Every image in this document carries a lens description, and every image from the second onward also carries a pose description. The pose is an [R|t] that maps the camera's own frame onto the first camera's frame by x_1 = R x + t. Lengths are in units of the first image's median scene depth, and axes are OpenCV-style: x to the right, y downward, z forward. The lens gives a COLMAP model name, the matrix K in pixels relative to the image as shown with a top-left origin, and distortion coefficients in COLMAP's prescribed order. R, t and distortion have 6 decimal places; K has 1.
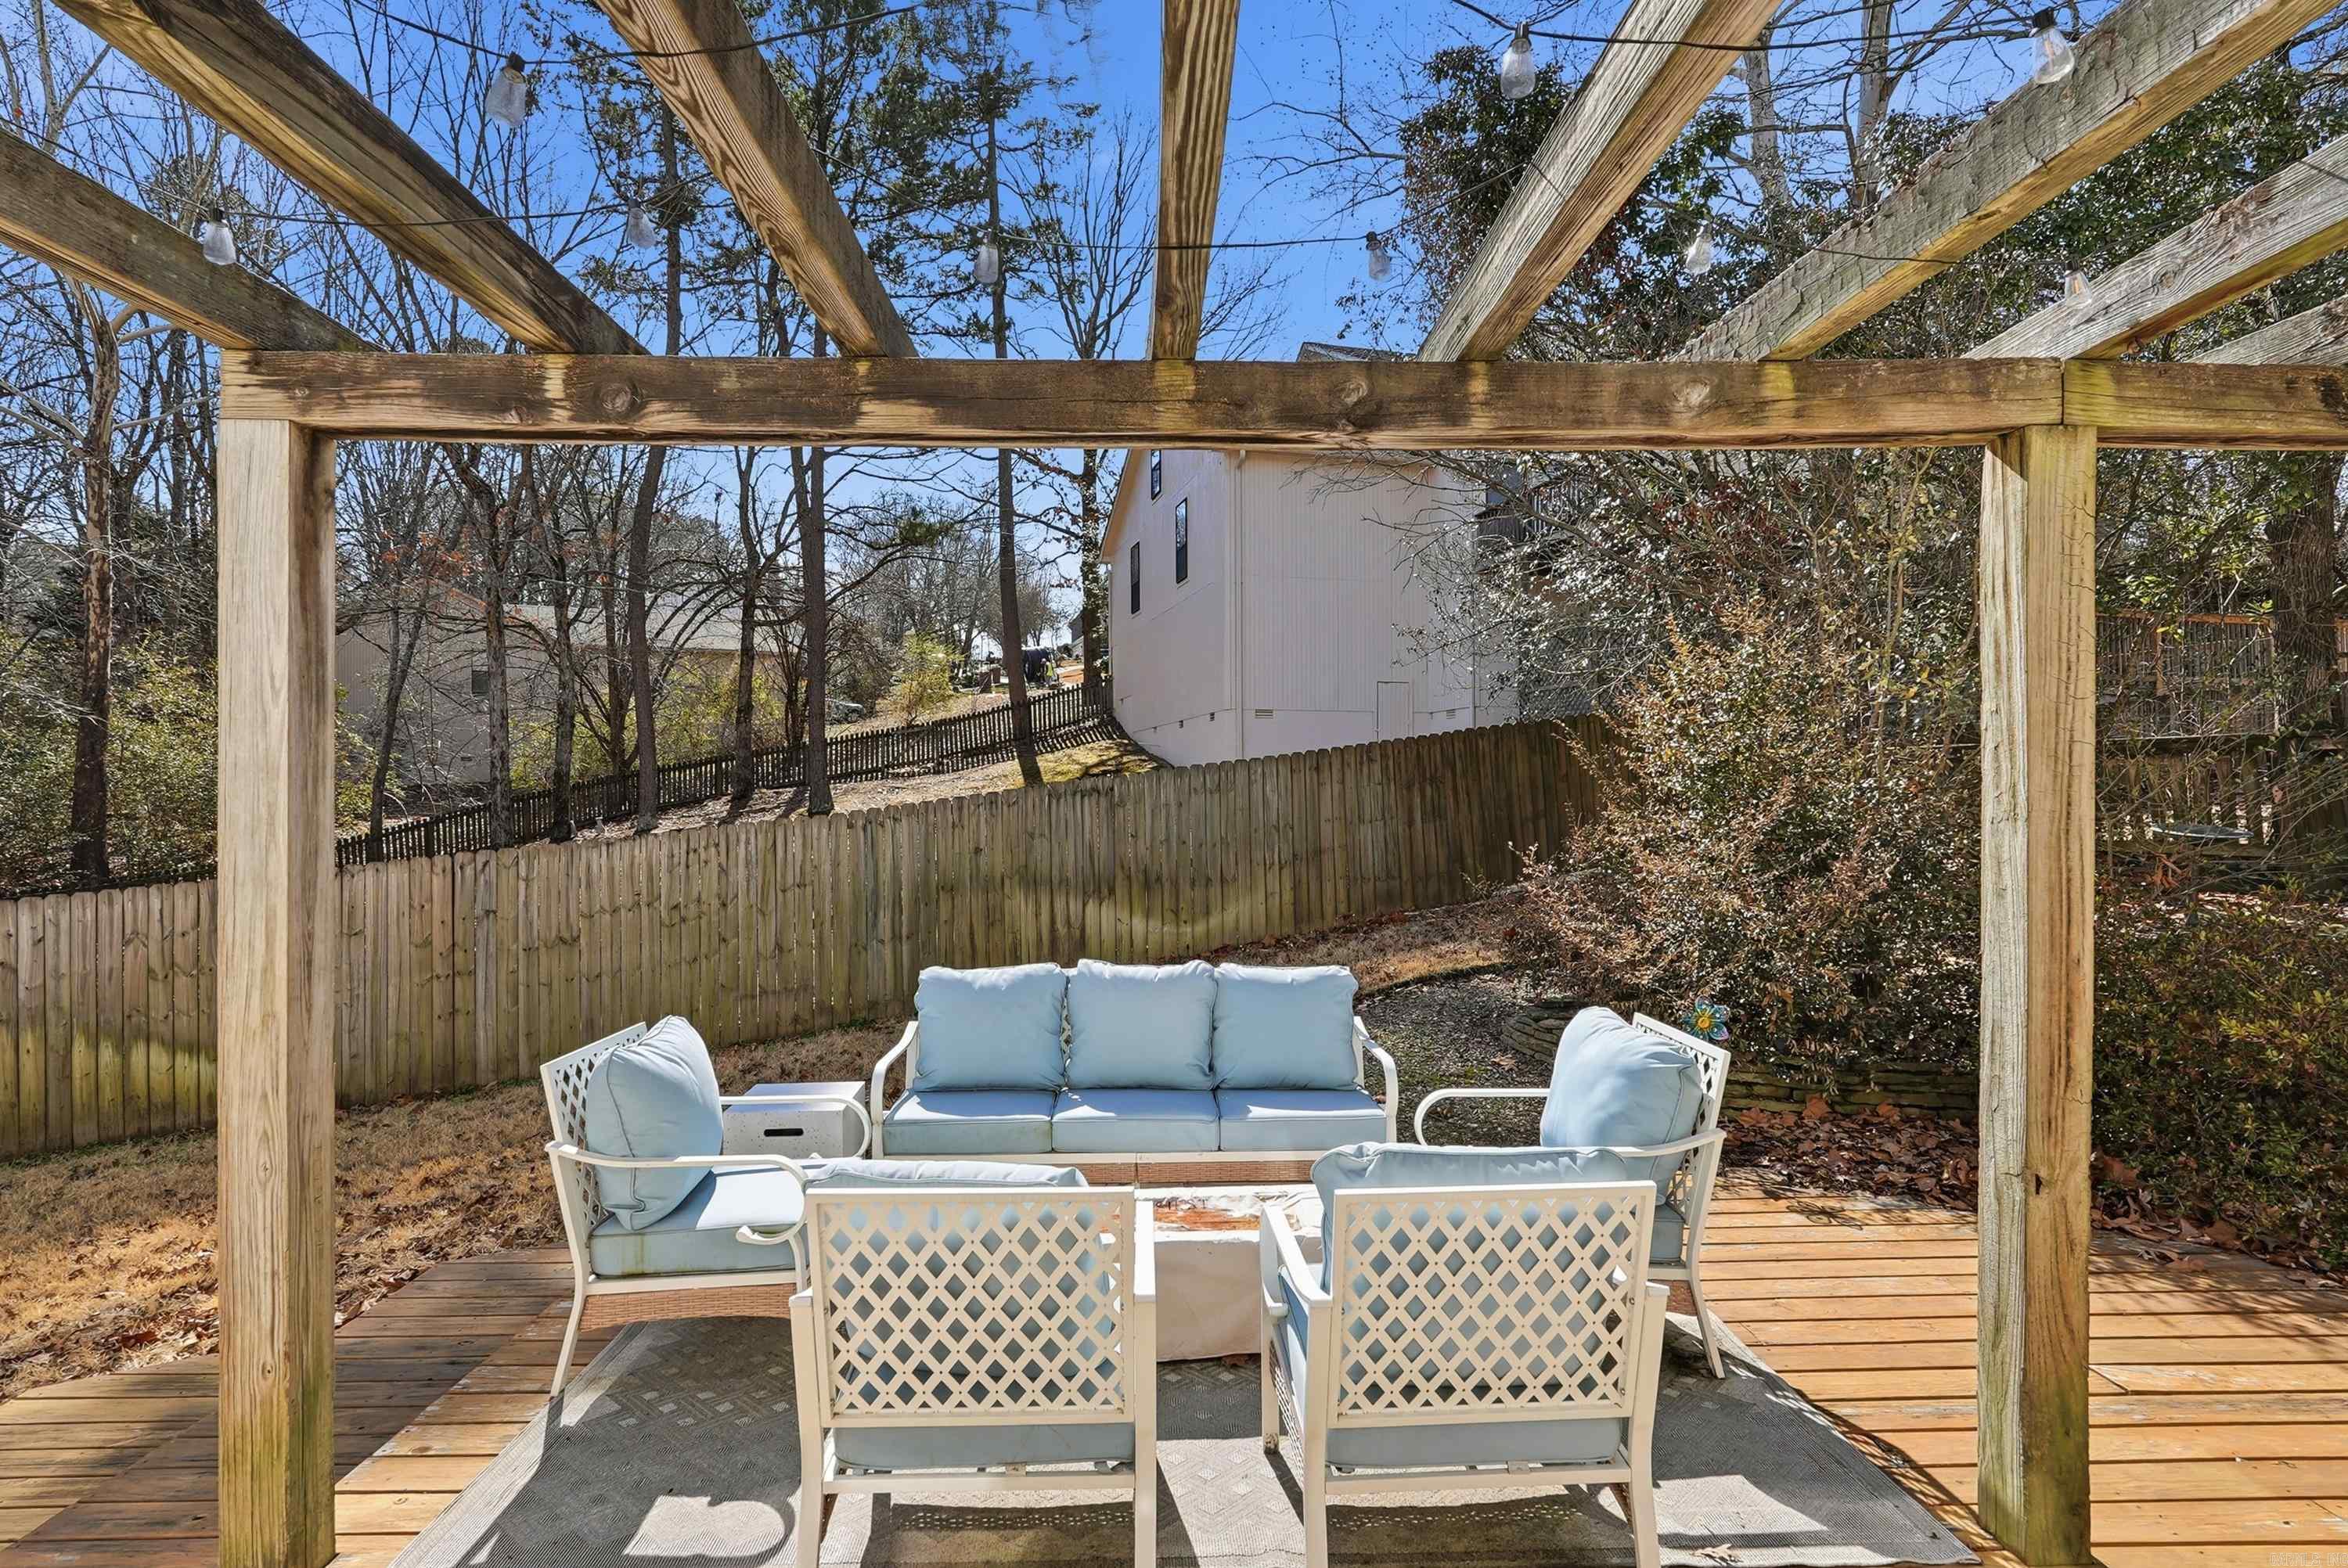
lens RADIAL K [[1161.4, 0, 1169.6], [0, 1161.4, 792.1], [0, 0, 1]] dist [-0.003209, 0.000015]
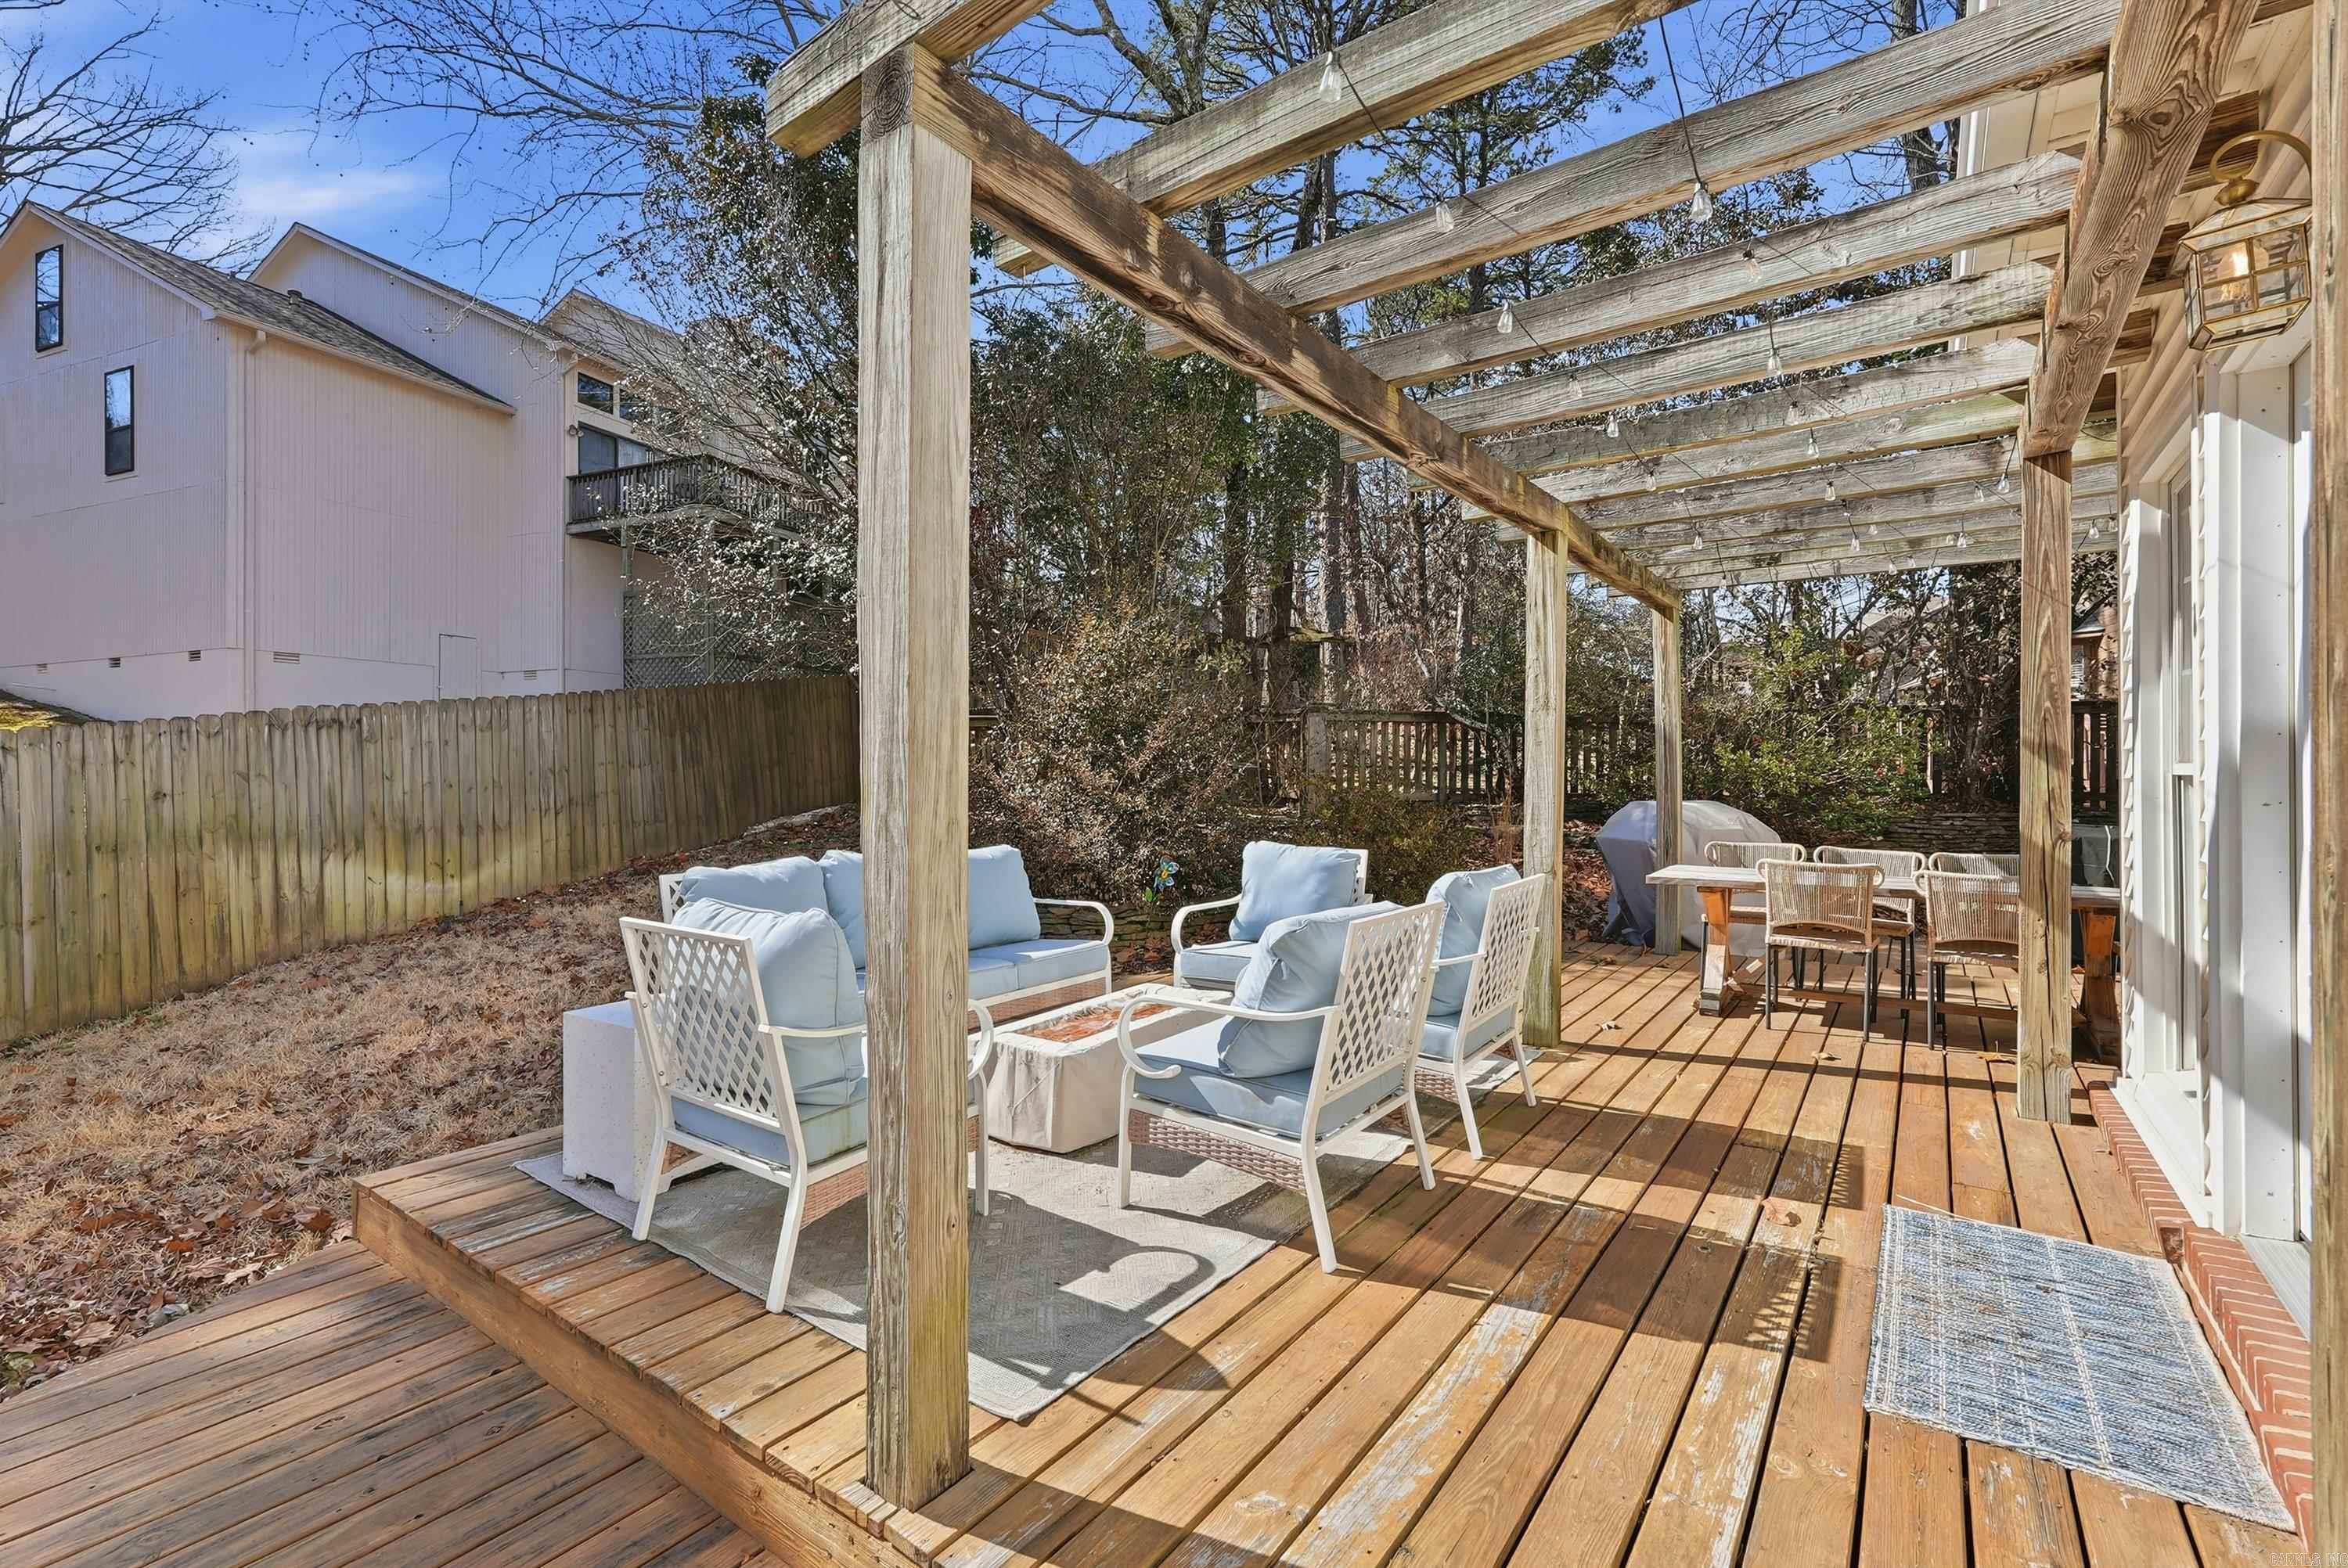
lens RADIAL K [[1054.3, 0, 1167.7], [0, 1054.3, 779.1], [0, 0, 1]] dist [-0.001728, -0.000451]
pose [[0.602426, -0.000951, 0.798174, -0.394320], [-0.002009, 0.999994, 0.002708, 0.046416], [-0.798172, -0.003235, 0.602421, 0.115538]]
